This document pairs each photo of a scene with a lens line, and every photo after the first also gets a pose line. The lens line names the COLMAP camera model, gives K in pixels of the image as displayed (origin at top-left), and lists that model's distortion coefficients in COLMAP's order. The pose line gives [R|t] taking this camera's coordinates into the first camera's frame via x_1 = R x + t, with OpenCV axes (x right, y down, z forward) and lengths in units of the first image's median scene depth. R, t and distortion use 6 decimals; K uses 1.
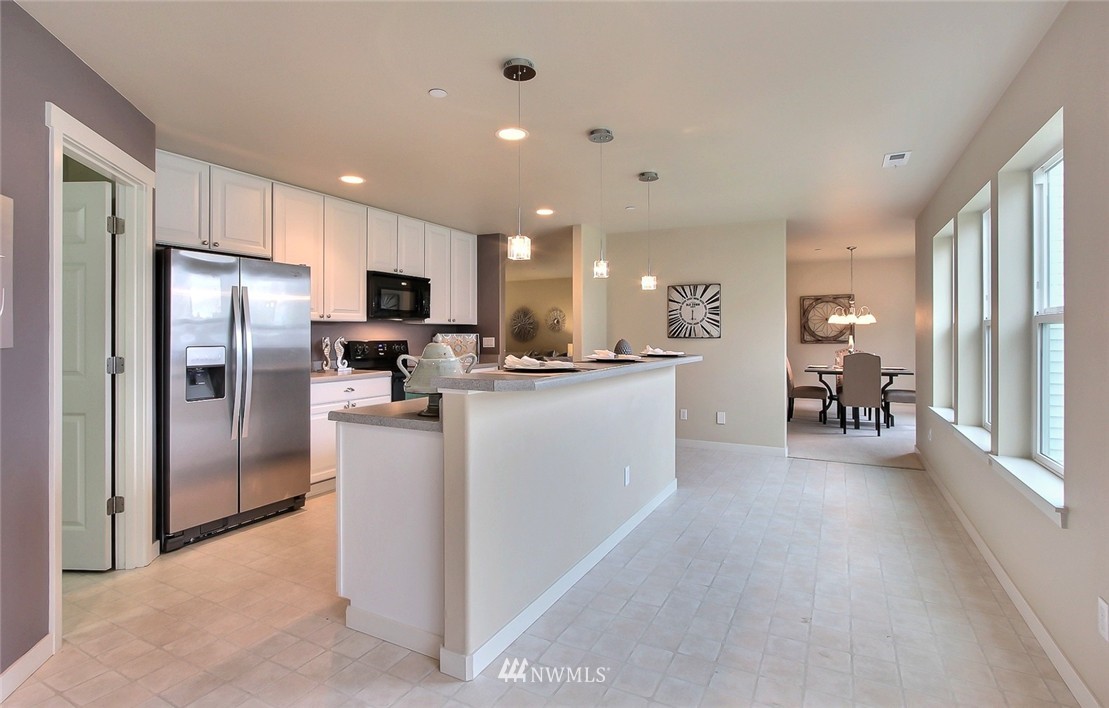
lens RADIAL K [[538.4, 0, 557.1], [0, 538.4, 324.1], [0, 0, 1]] dist [0.000303, -0.000133]
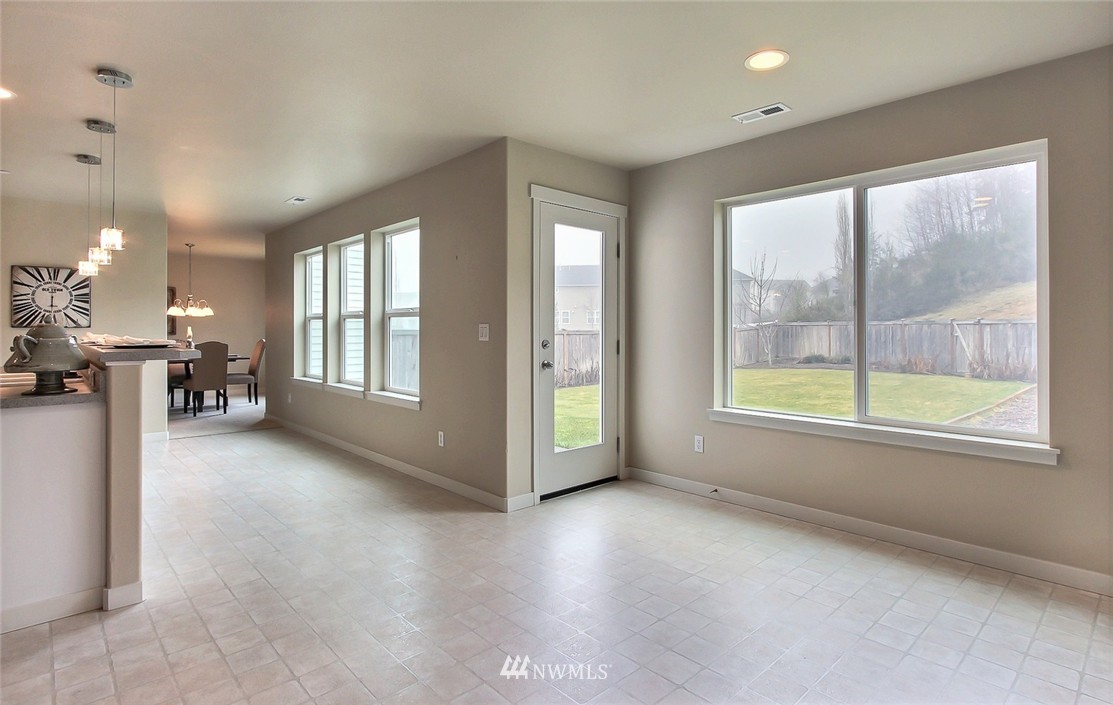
lens RADIAL K [[568.2, 0, 557.6], [0, 568.2, 326.1], [0, 0, 1]] dist [-0.000569, -0.000261]
pose [[0.335528, 0.006516, 0.942008, -0.350729], [-0.018560, 0.999828, -0.000306, 0.008554], [-0.941847, -0.017381, 0.335592, -0.100293]]
